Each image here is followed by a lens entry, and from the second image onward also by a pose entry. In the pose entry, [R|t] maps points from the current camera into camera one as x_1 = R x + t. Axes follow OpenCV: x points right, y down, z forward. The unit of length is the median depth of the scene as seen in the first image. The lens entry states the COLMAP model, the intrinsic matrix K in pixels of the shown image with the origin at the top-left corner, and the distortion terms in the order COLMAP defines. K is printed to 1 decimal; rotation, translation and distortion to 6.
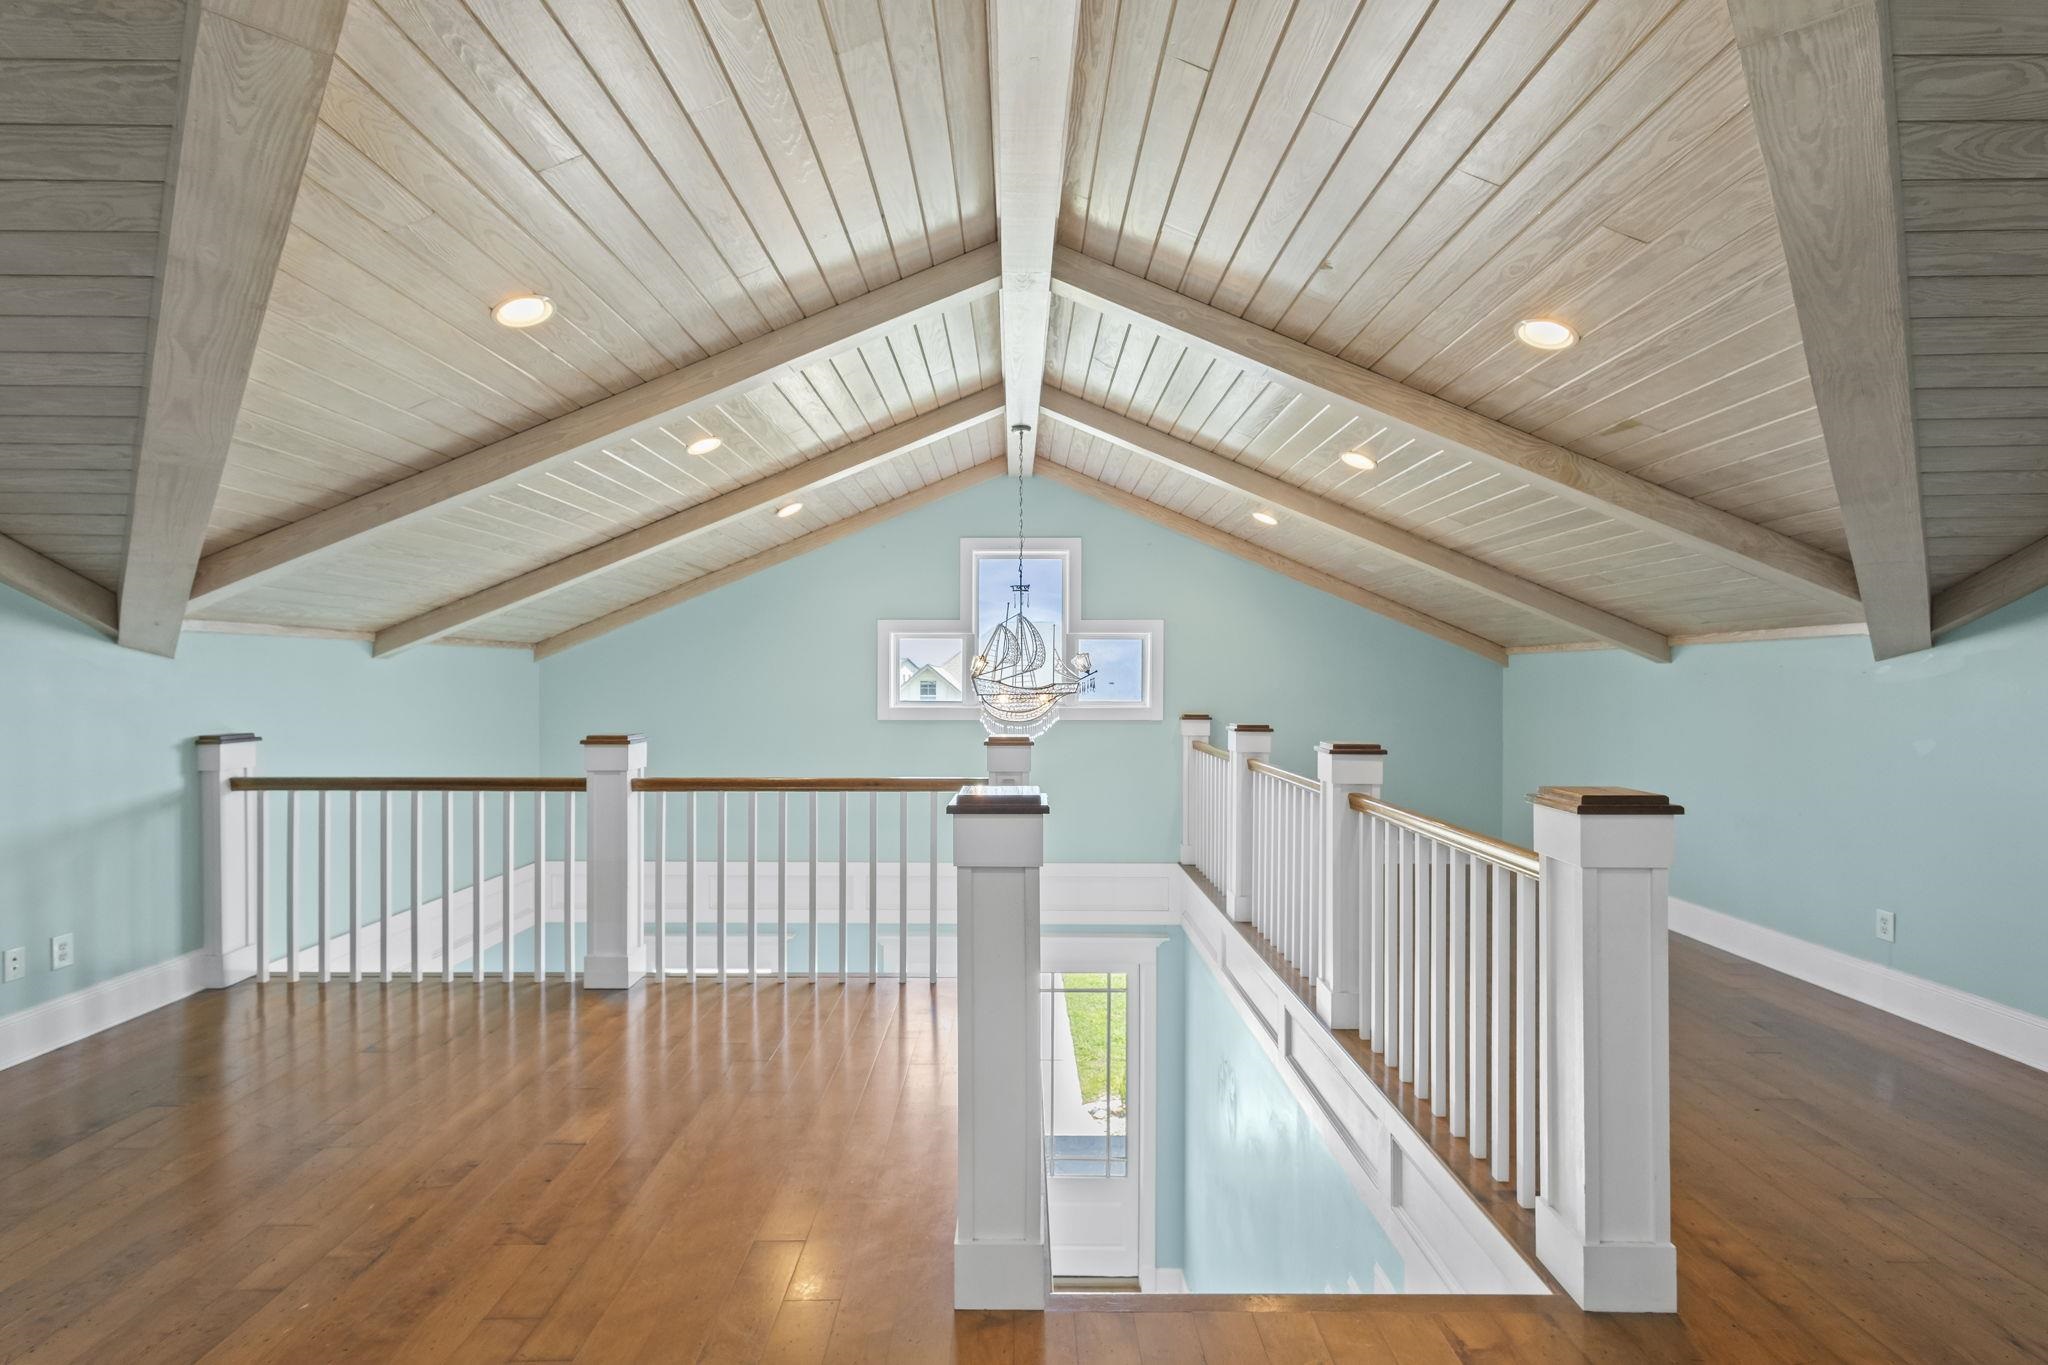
lens RADIAL K [[943.0, 0, 1027.8], [0, 943.0, 686.7], [0, 0, 1]] dist [0.012738, -0.000309]
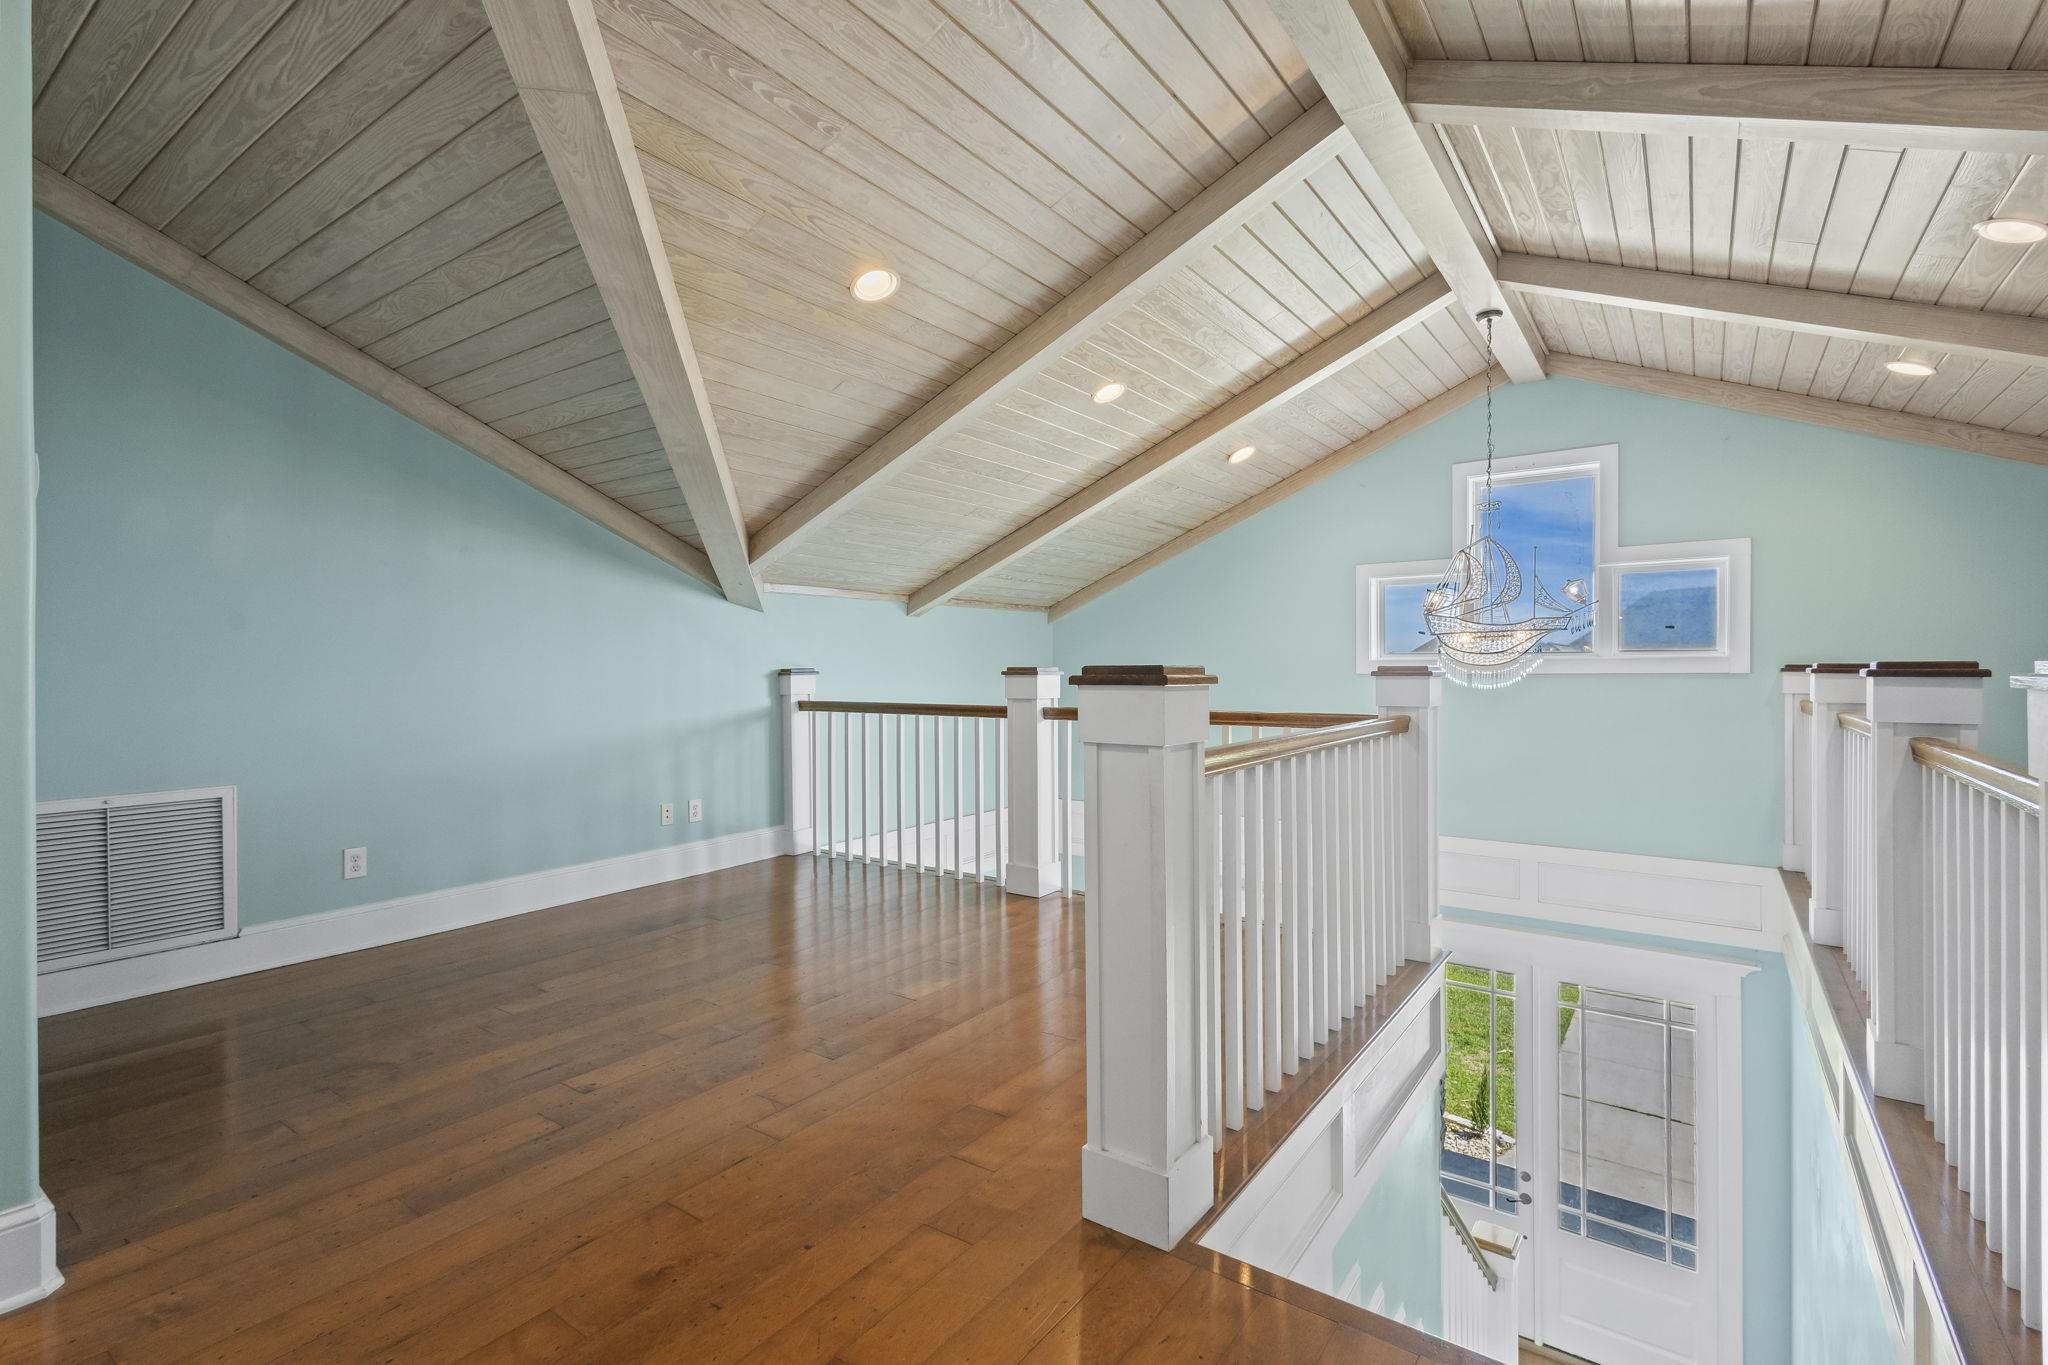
lens RADIAL K [[943.0, 0, 1026.8], [0, 943.0, 674.7], [0, 0, 1]] dist [0.012738, -0.000309]
pose [[0.811734, -0.003387, -0.584017, 0.205177], [0.004315, 0.999991, 0.000198, 0.059799], [0.584011, -0.002681, 0.811741, 0.103869]]
